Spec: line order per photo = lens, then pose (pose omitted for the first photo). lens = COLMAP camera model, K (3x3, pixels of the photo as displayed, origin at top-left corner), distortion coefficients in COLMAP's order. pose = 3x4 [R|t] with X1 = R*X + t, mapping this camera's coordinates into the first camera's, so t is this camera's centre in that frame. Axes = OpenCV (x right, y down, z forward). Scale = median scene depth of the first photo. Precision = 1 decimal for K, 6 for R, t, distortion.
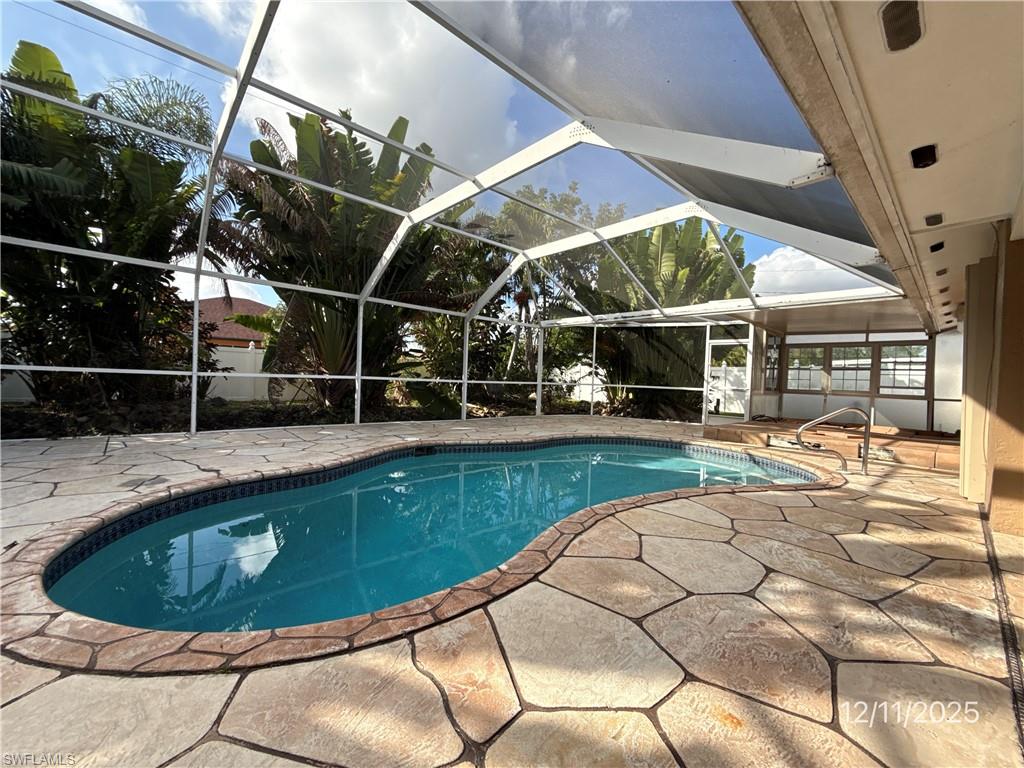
lens RADIAL K [[408.2, 0, 508.7], [0, 408.2, 381.7], [0, 0, 1]] dist [0.002924, -0.000594]
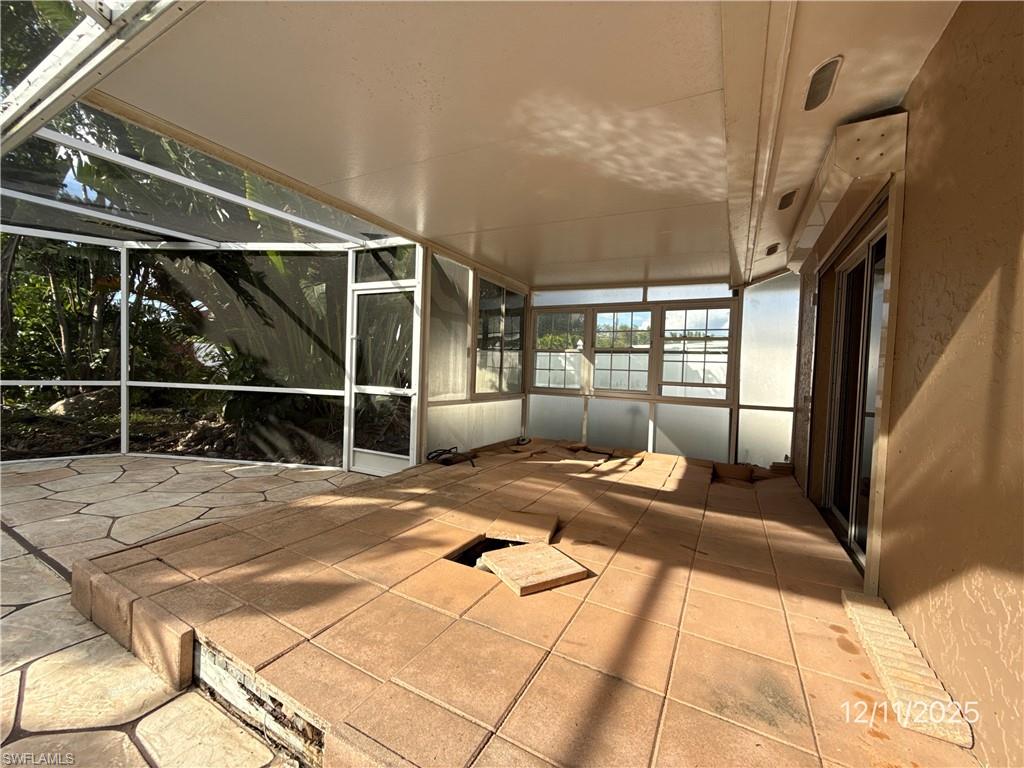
lens RADIAL K [[408.2, 0, 512.1], [0, 408.2, 385.3], [0, 0, 1]] dist [0.002924, -0.000594]
pose [[0.948930, -0.011847, 0.315265, 0.530659], [0.001970, 0.999498, 0.031630, -0.003017], [-0.315482, -0.029394, 0.948476, 0.529352]]
